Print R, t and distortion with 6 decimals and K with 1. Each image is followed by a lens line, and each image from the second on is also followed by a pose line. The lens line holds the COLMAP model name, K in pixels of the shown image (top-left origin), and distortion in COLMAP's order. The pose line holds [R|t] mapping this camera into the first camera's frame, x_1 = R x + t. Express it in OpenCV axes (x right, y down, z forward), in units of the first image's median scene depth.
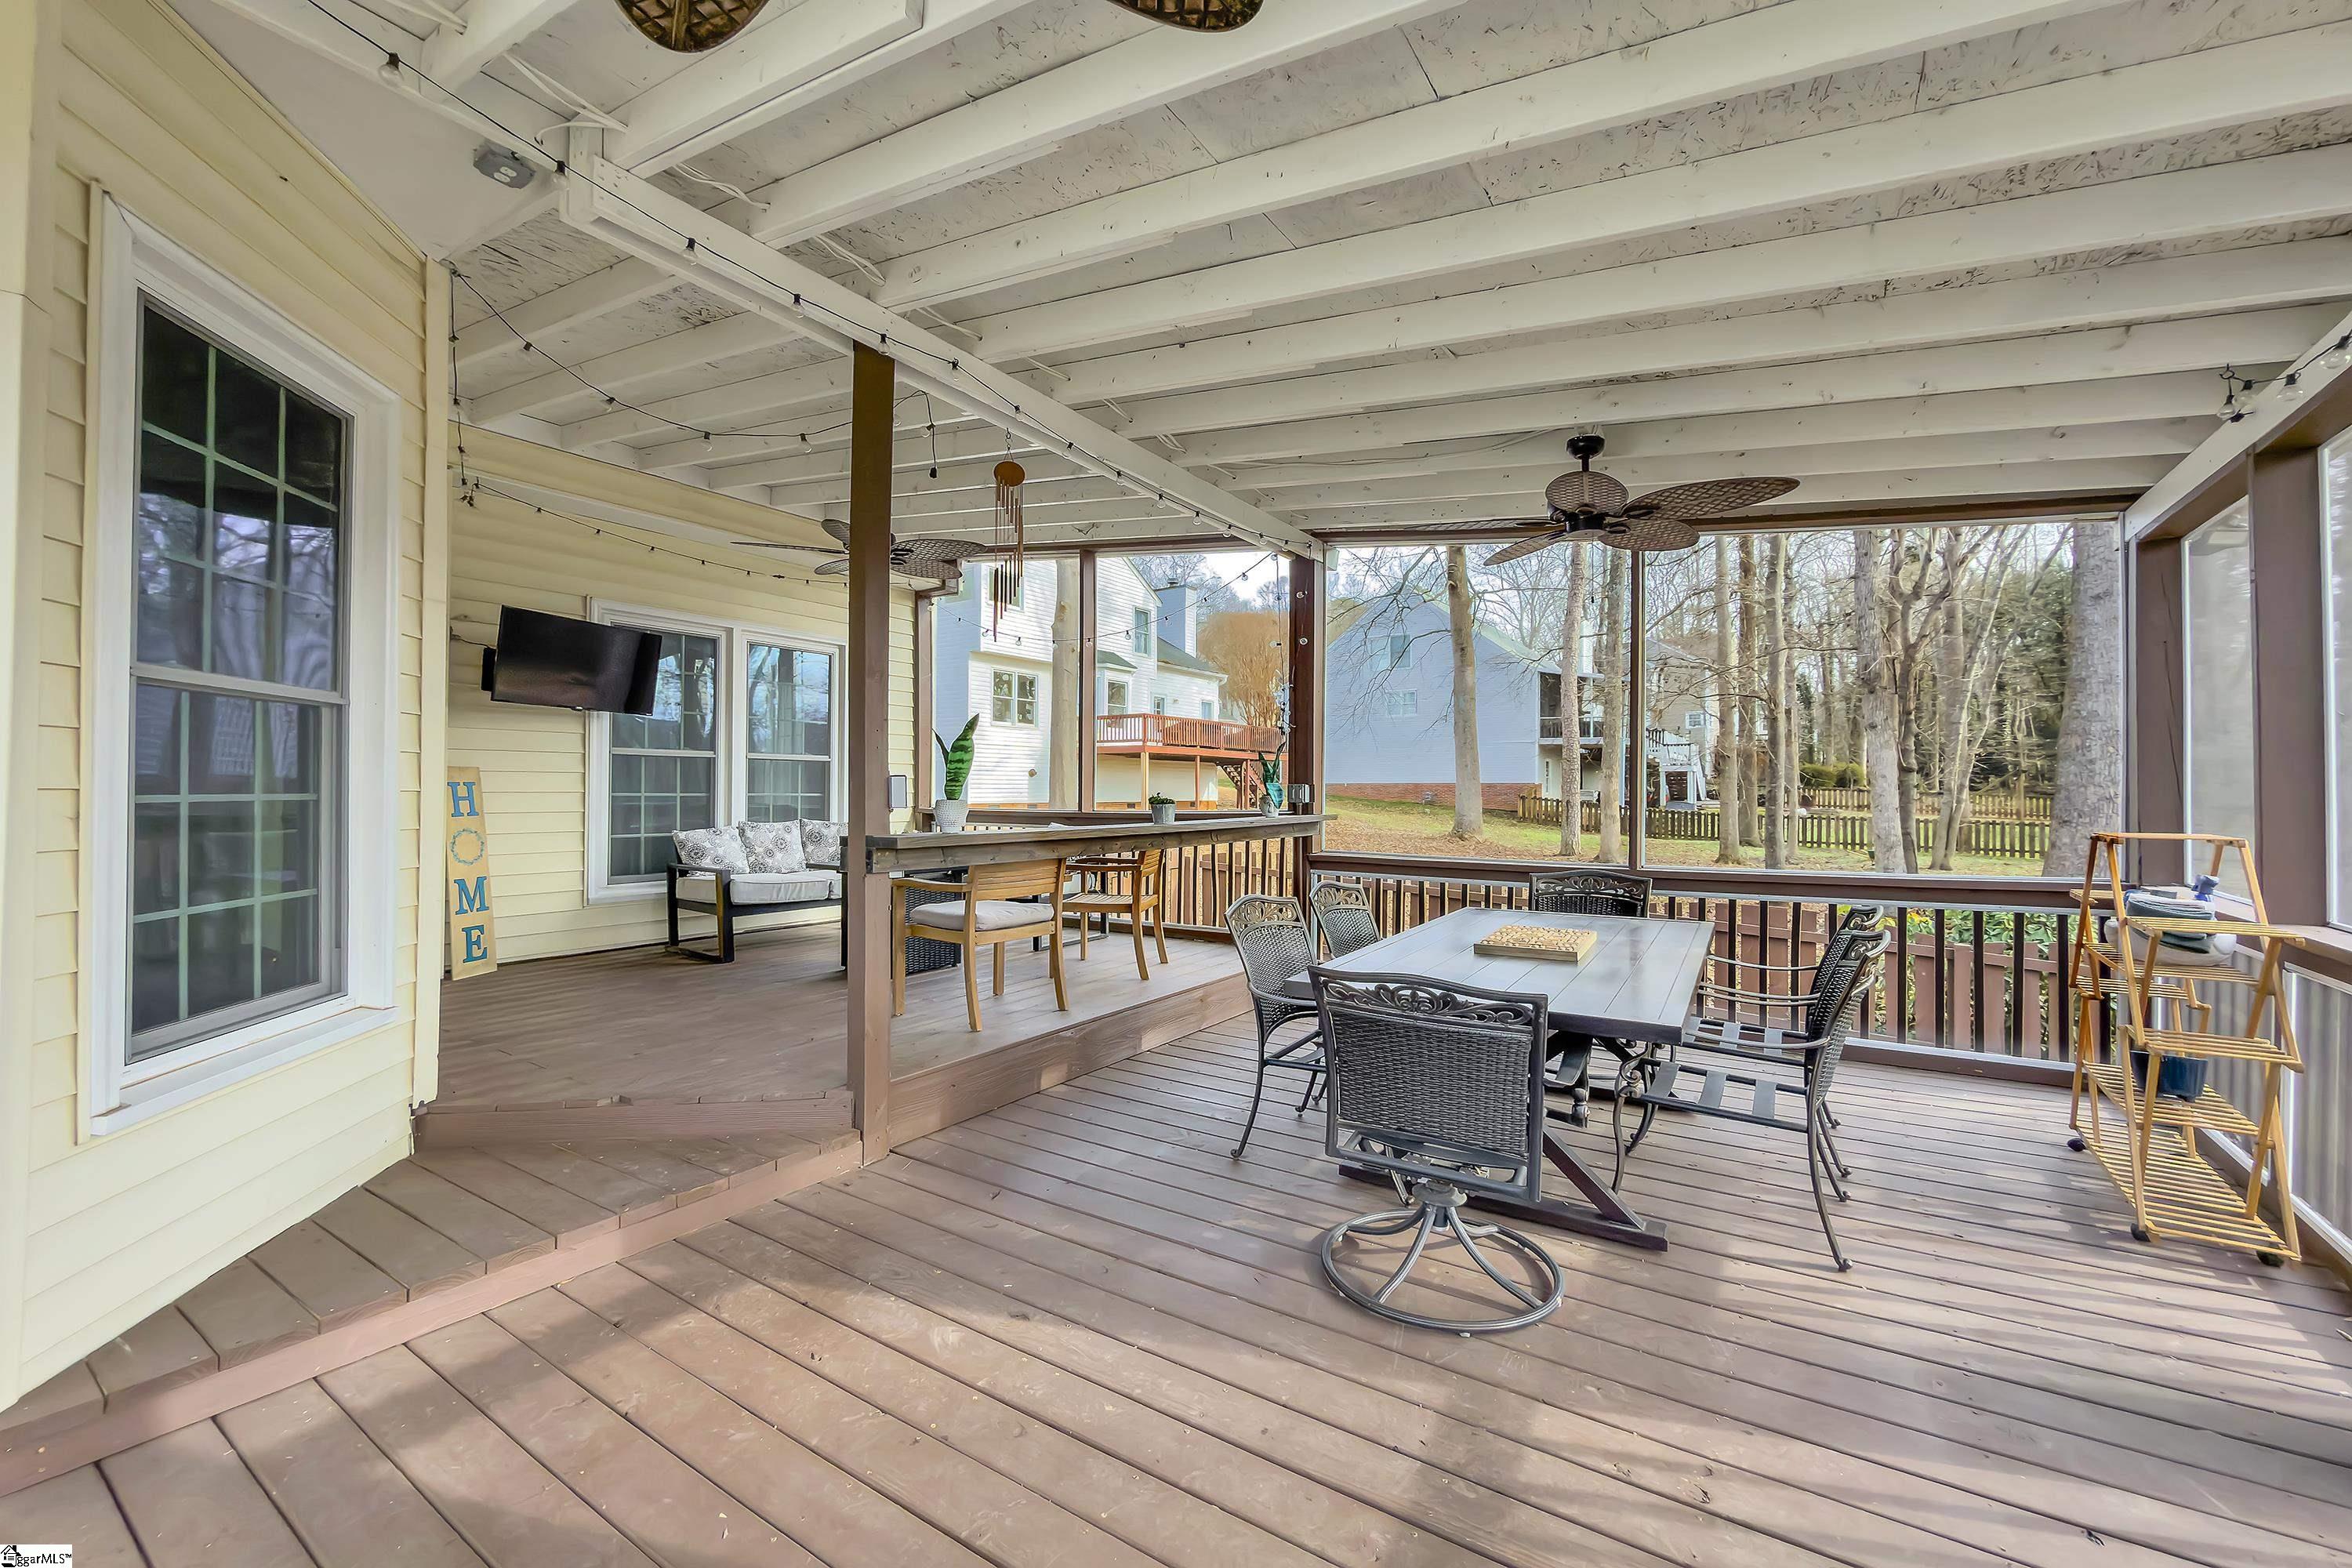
lens RADIAL K [[918.5, 0, 1222.1], [0, 918.5, 791.3], [0, 0, 1]] dist [0.000407, 0.000032]
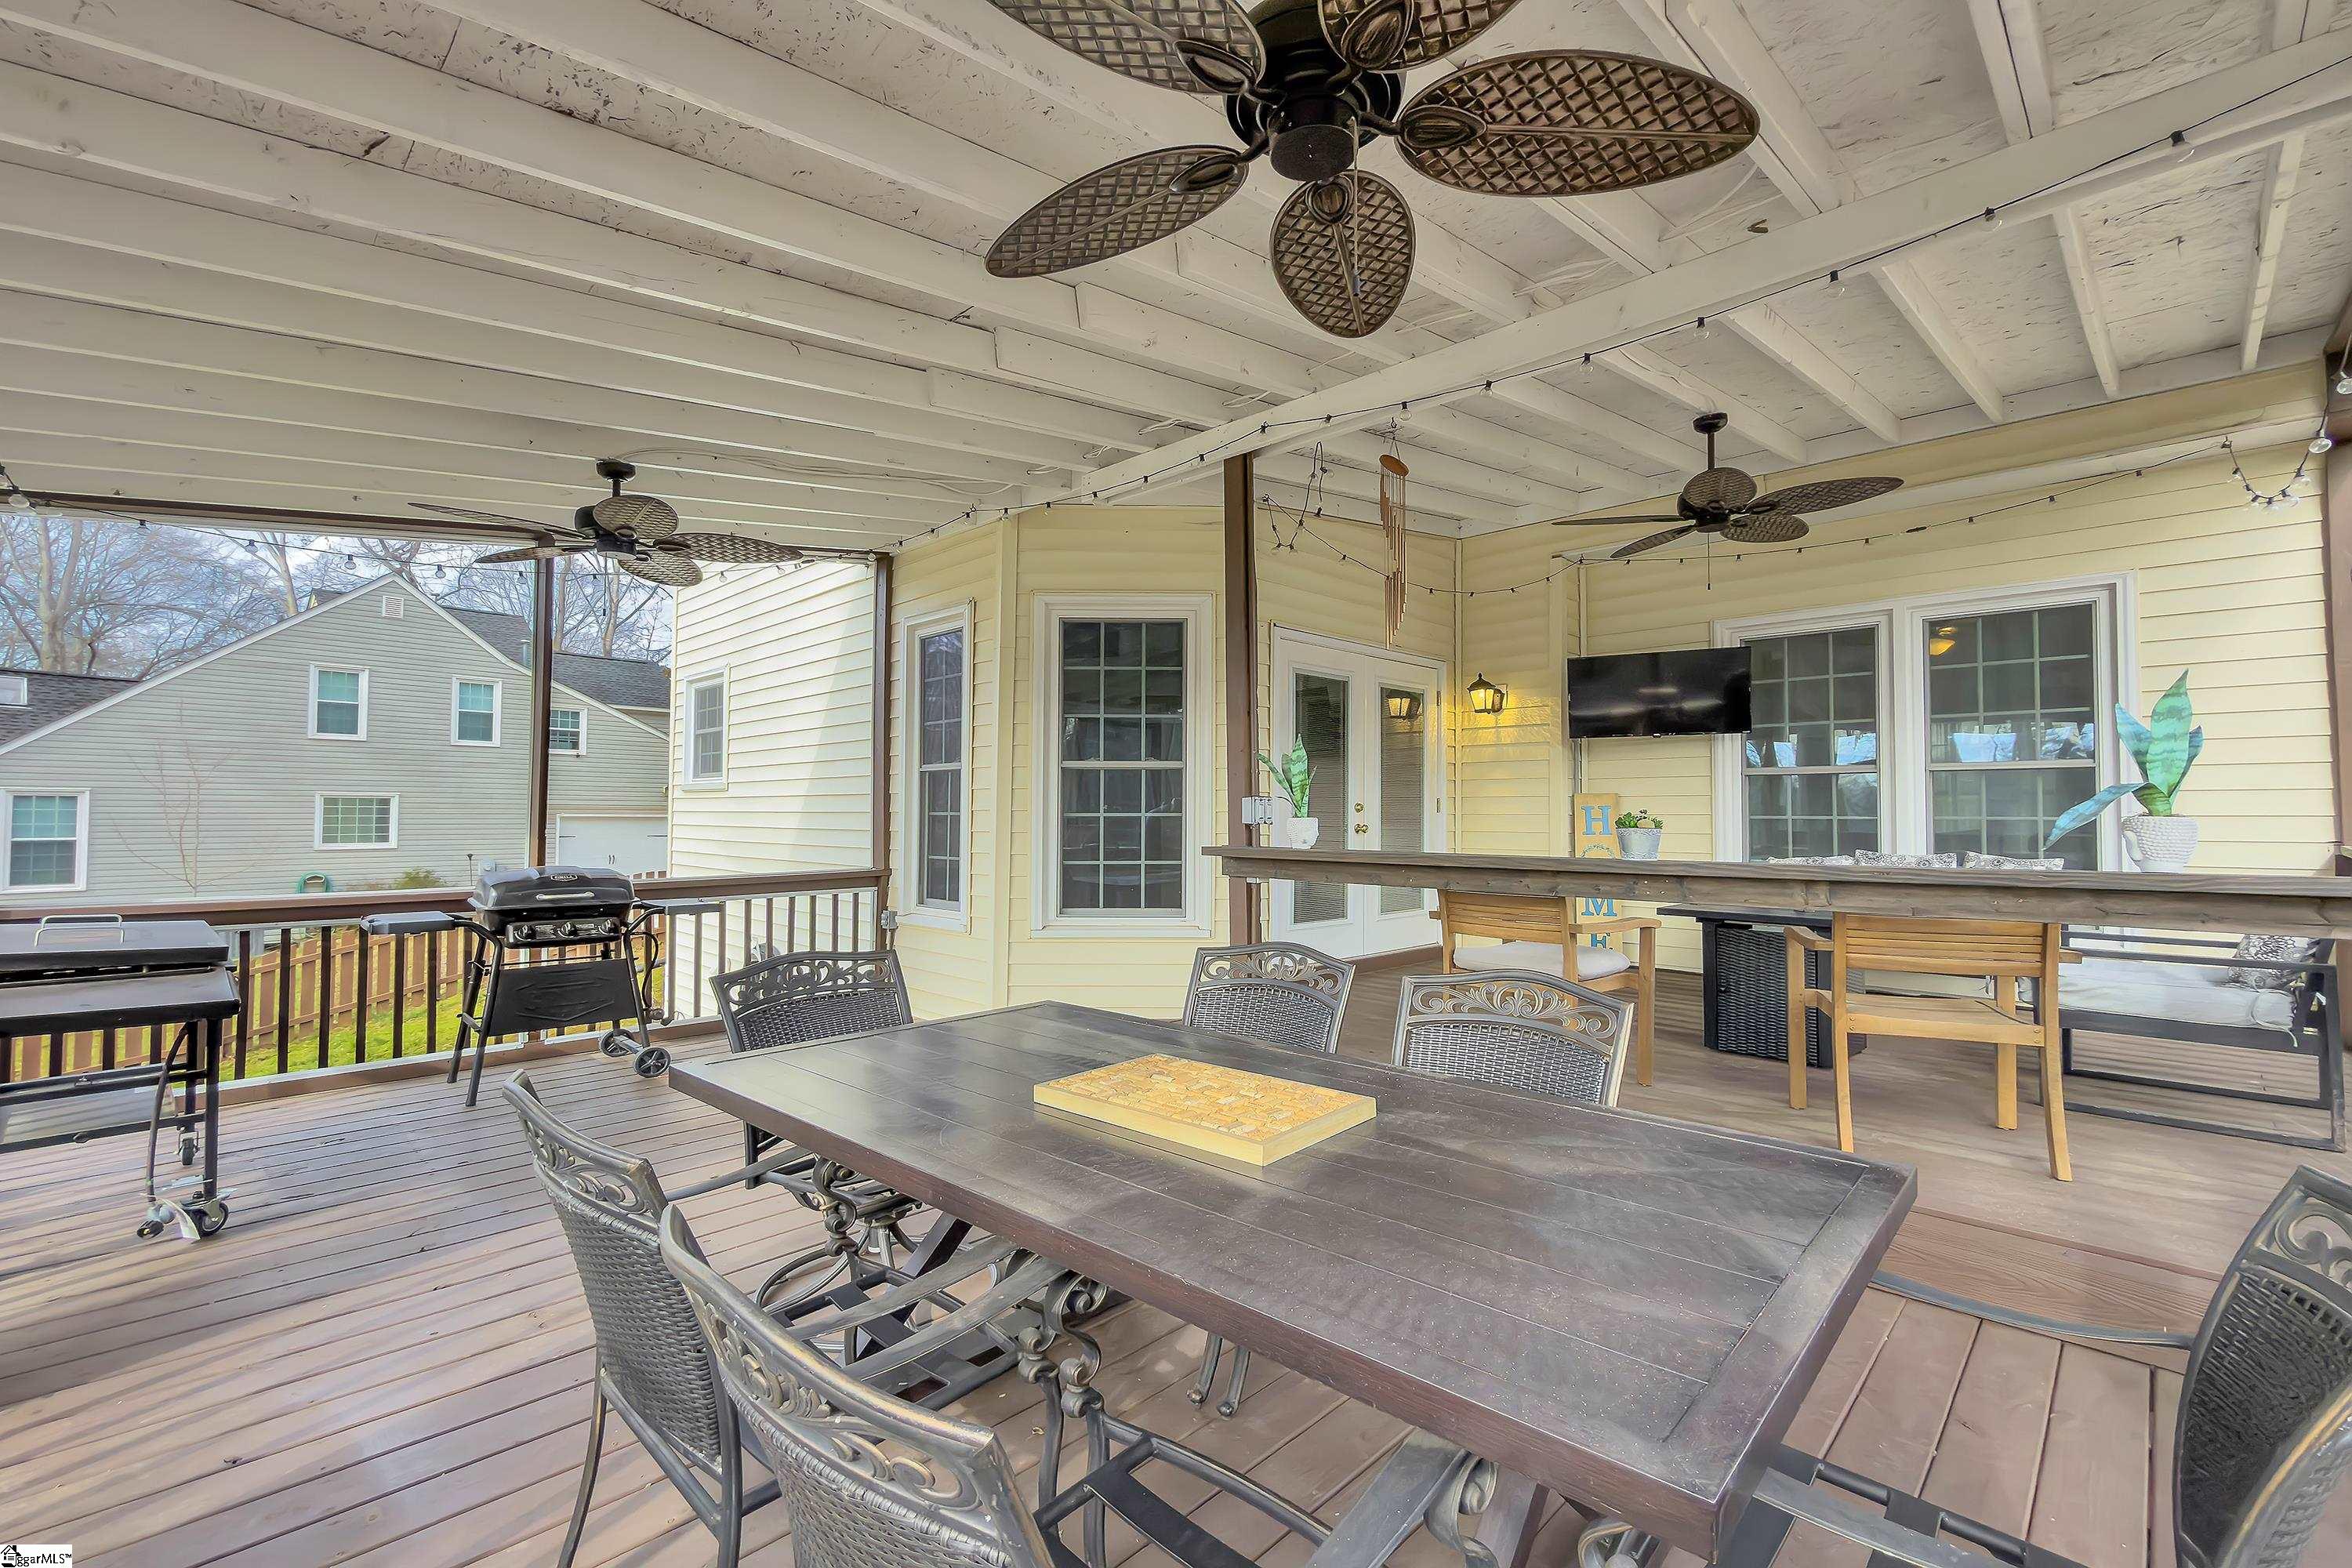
lens RADIAL K [[994.8, 0, 1176.0], [0, 994.8, 784.0], [0, 0, 1]] dist [0.000006, -0.000004]
pose [[-0.215456, -0.035600, -0.975864, 0.971569], [0.003359, 0.999302, -0.037197, 0.013189], [0.976508, -0.011292, -0.215186, 1.246481]]
